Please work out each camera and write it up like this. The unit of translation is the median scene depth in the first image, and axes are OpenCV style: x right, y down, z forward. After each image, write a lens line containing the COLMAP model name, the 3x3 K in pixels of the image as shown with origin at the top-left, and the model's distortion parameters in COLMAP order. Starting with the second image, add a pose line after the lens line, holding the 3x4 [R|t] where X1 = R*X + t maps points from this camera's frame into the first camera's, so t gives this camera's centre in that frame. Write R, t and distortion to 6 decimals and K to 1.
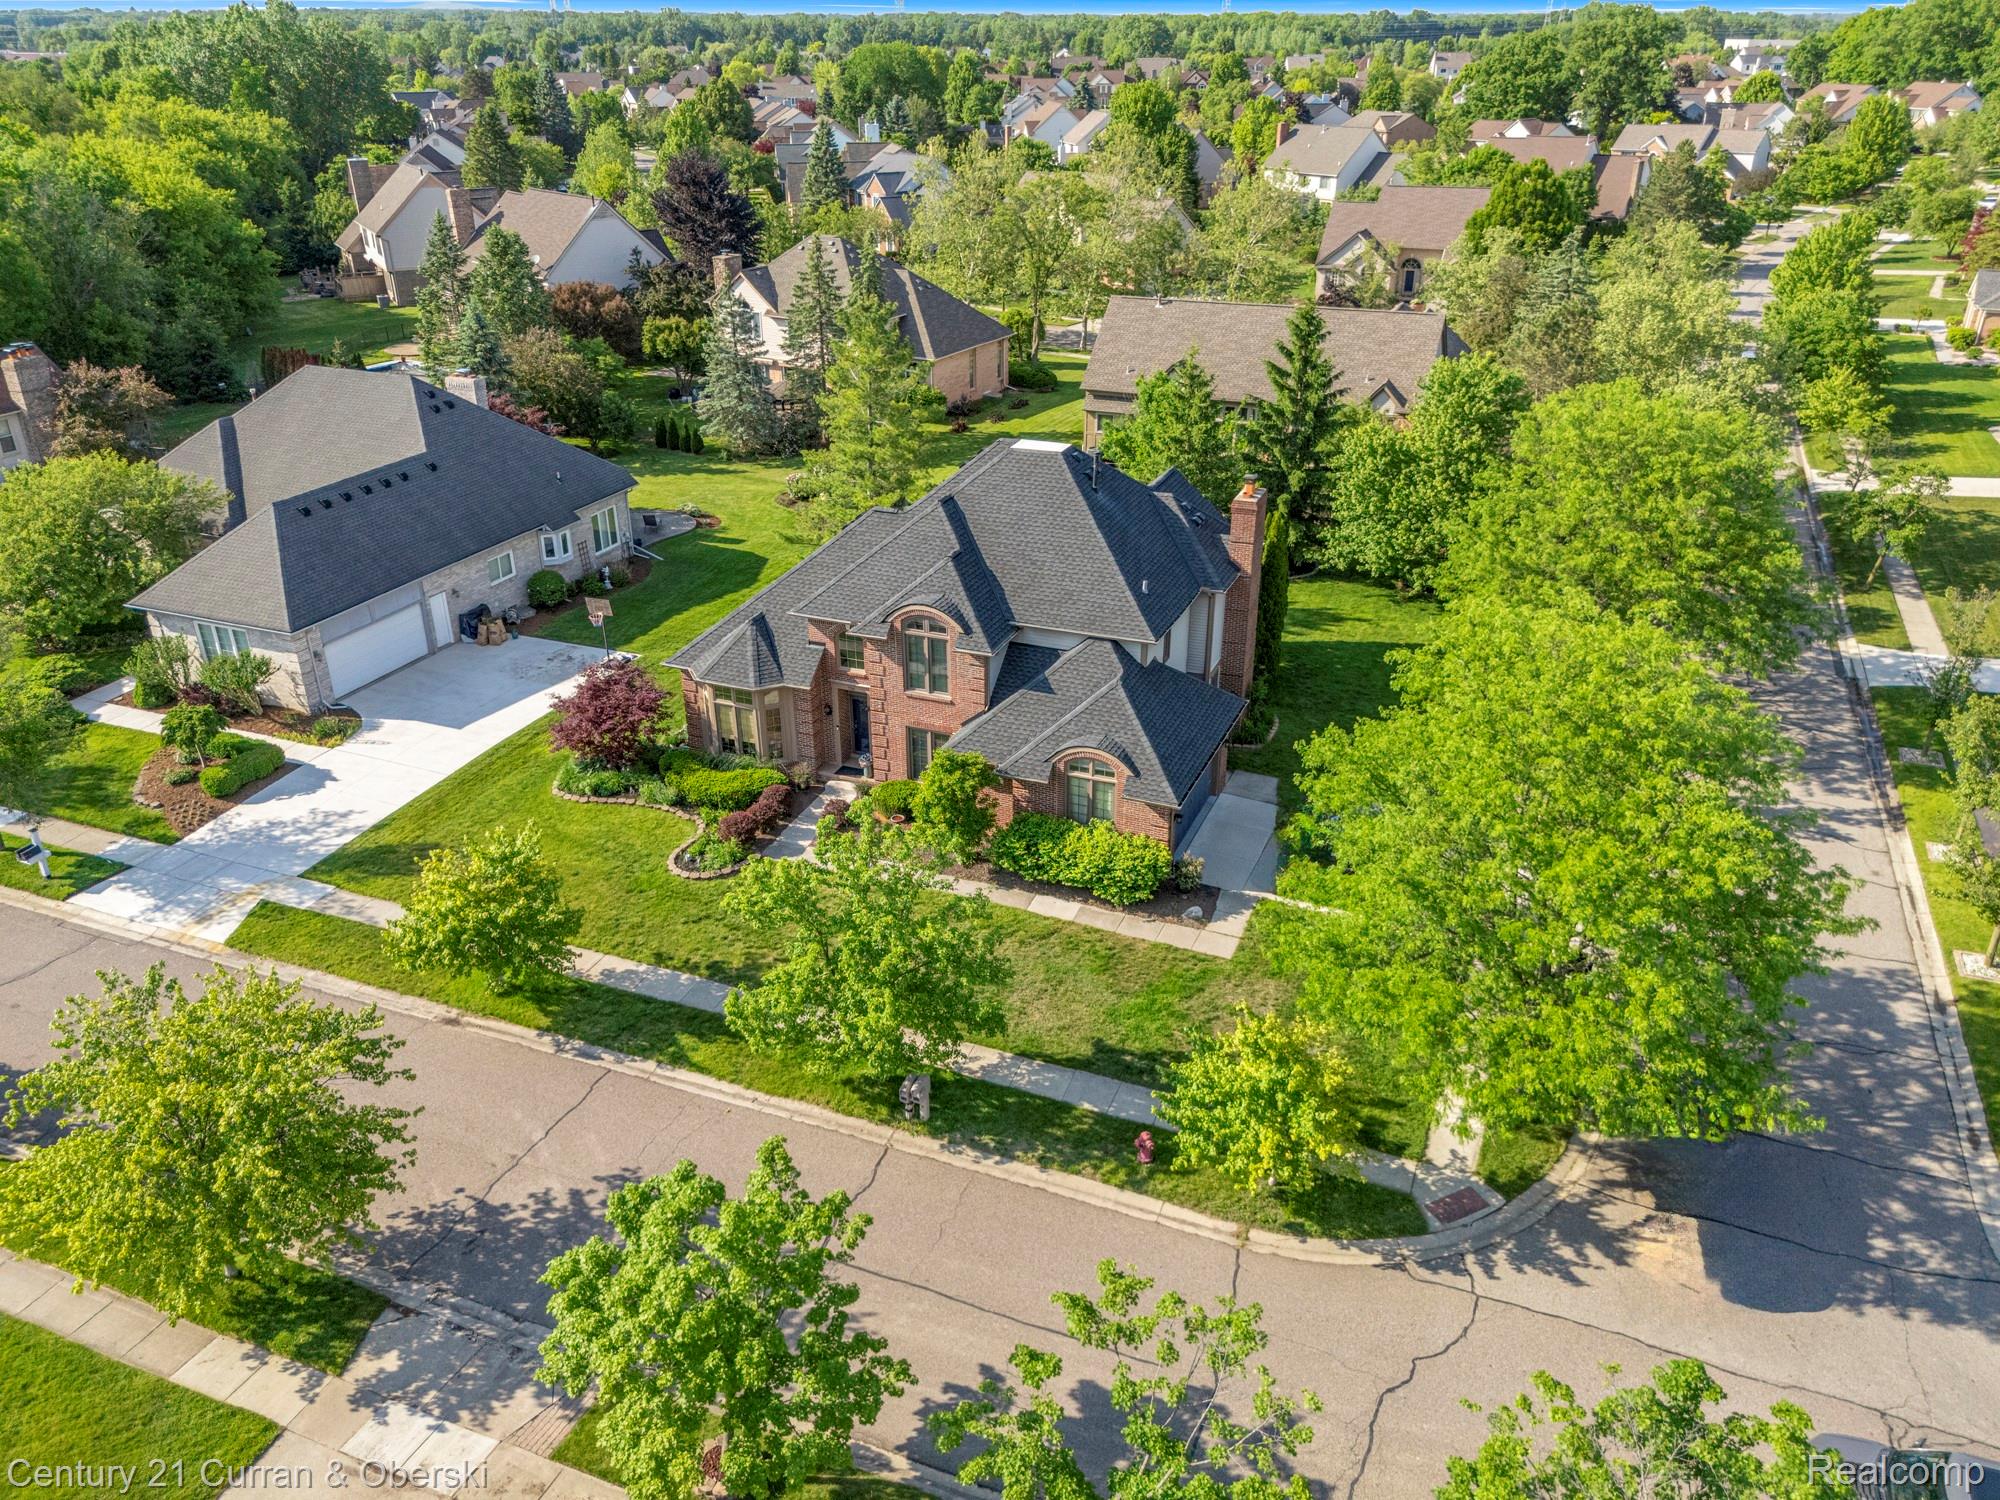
lens RADIAL K [[1477.3, 0, 994.2], [0, 1477.3, 751.6], [0, 0, 1]] dist [0.052239, -0.043476]
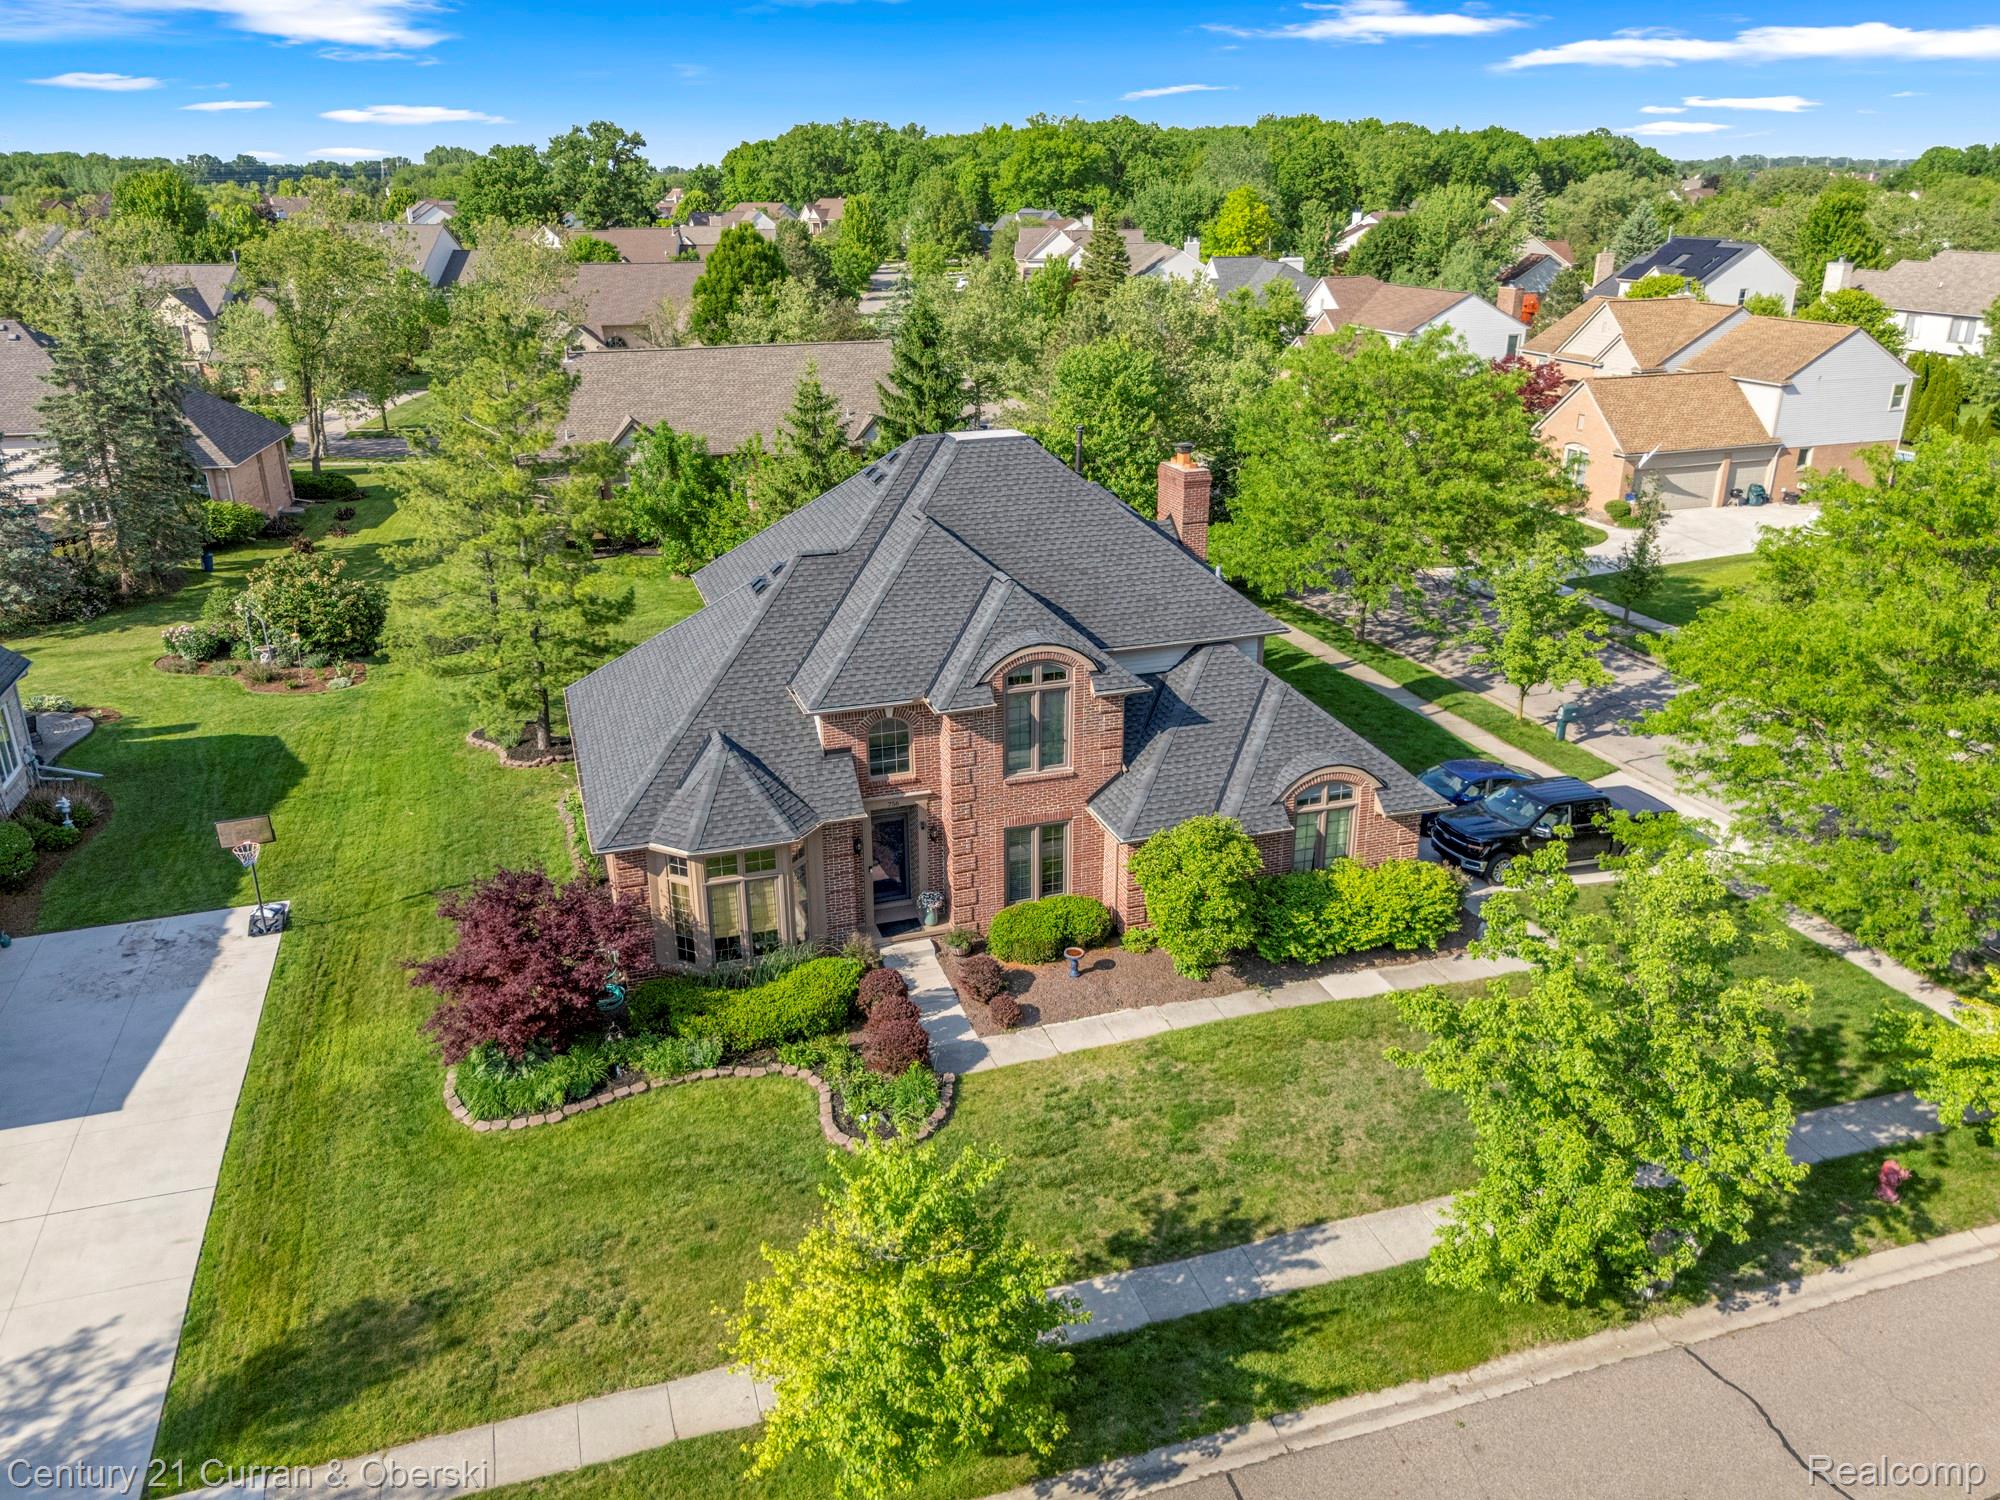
lens RADIAL K [[1477.3, 0, 994.2], [0, 1477.3, 751.6], [0, 0, 1]] dist [0.052239, -0.043476]
pose [[0.761597, -0.234060, 0.604306, -0.444775], [0.285956, 0.958183, 0.010738, -0.057425], [-0.581549, 0.164627, 0.796680, 0.413089]]
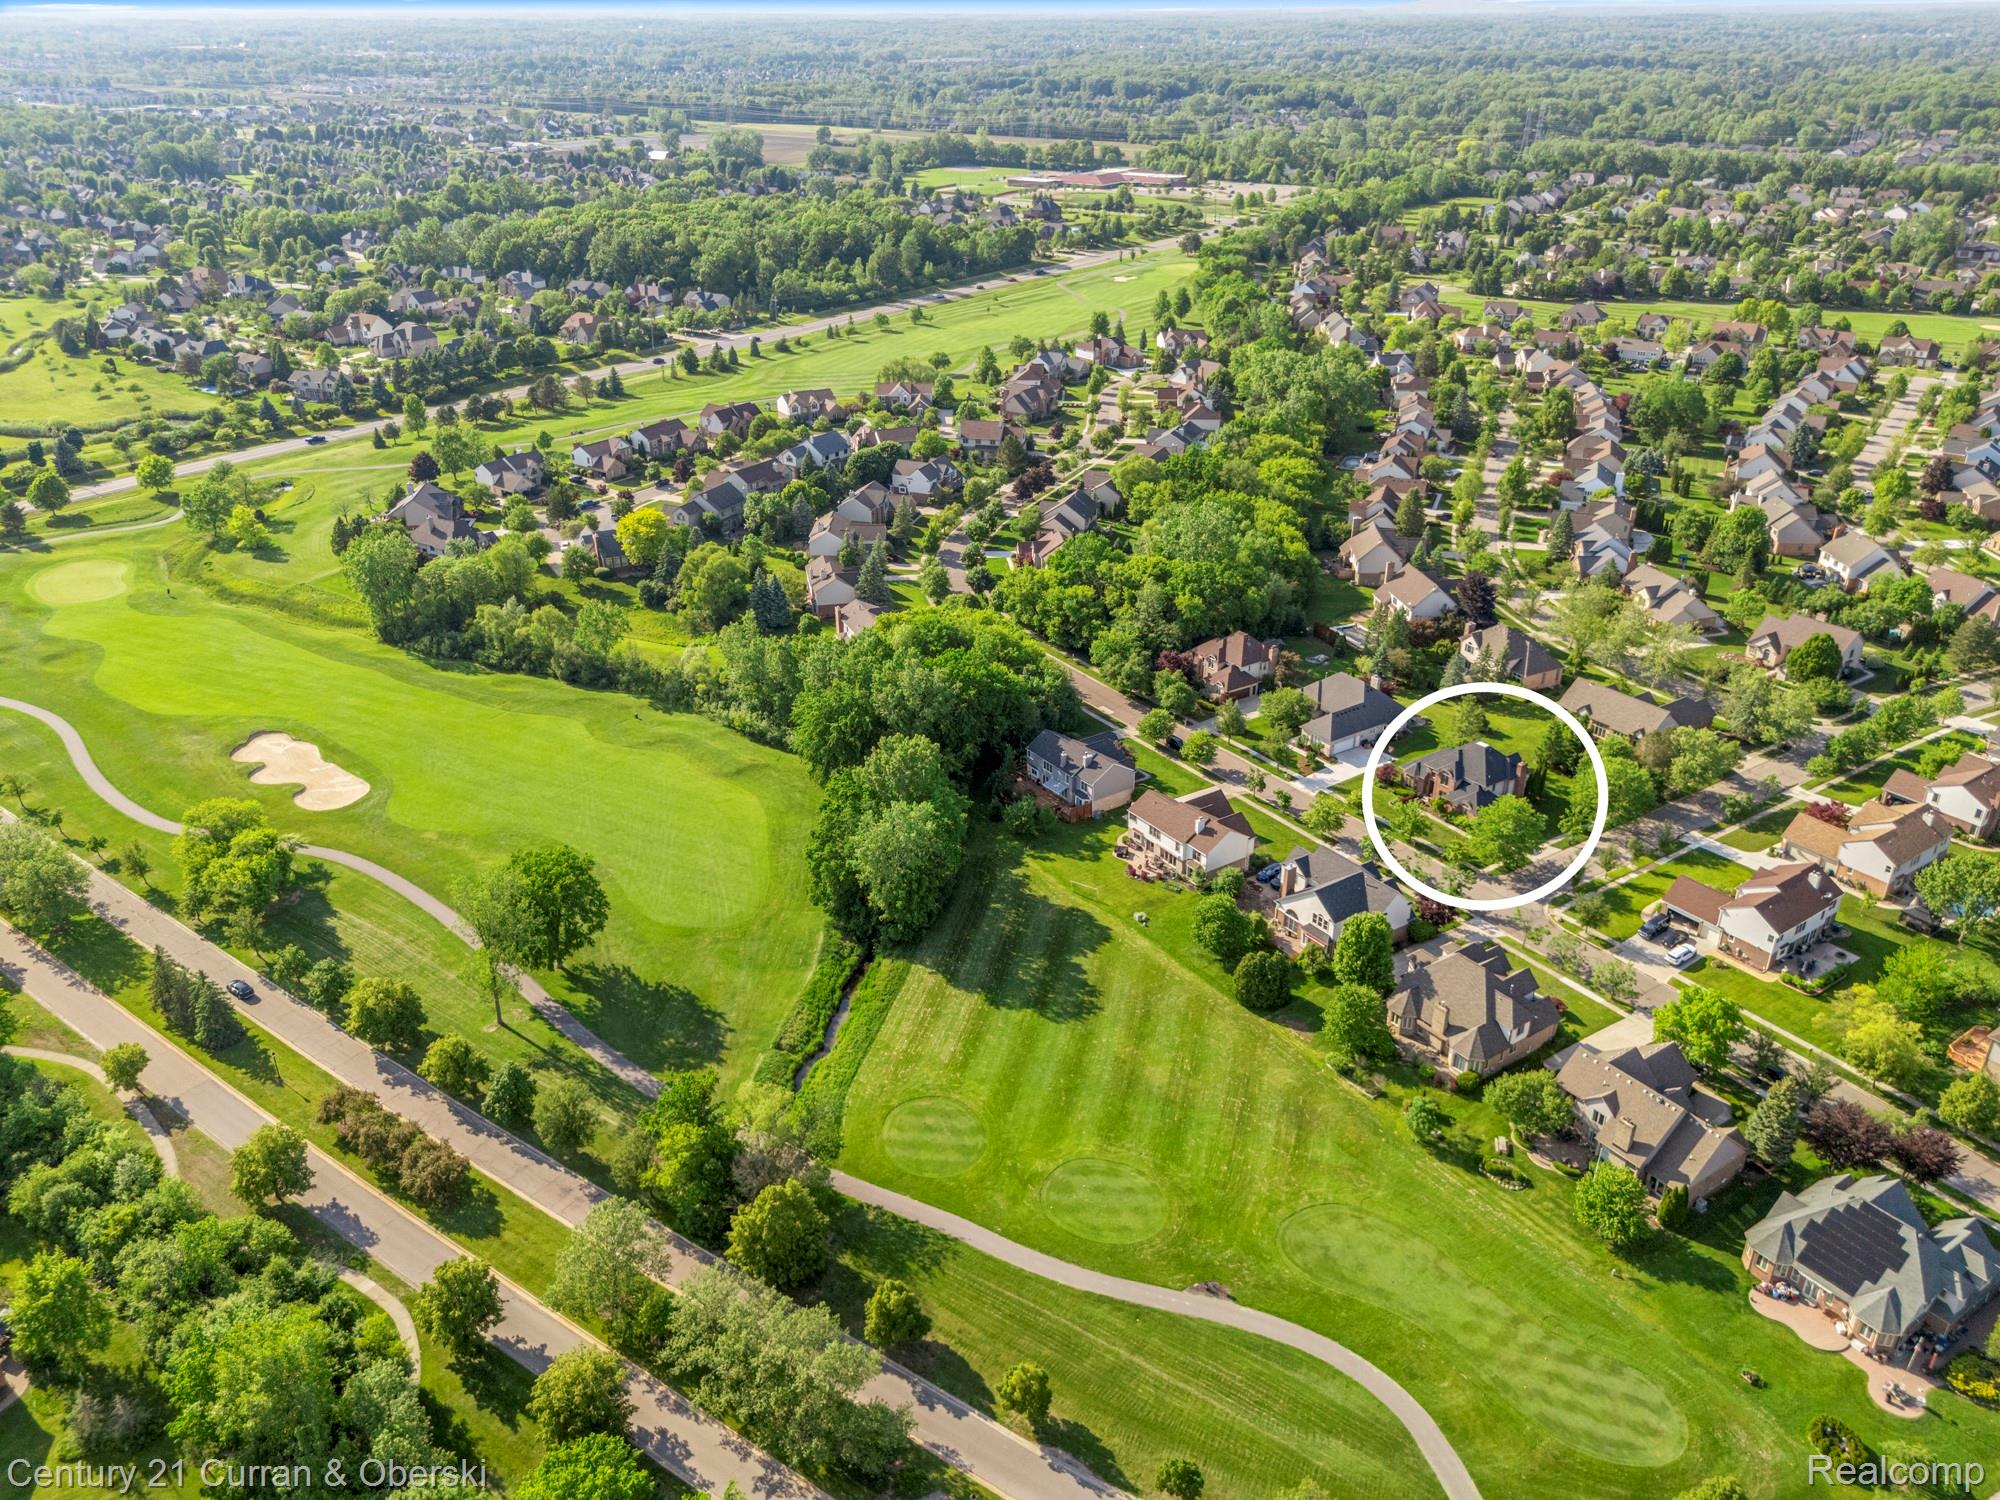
lens RADIAL K [[1477.3, 0, 994.2], [0, 1477.3, 751.6], [0, 0, 1]] dist [0.052239, -0.043476]
pose [[0.834712, 0.246155, -0.492609, 1.129054], [-0.241402, 0.967566, 0.074440, -0.152596], [0.494956, 0.056781, 0.867061, -4.168532]]
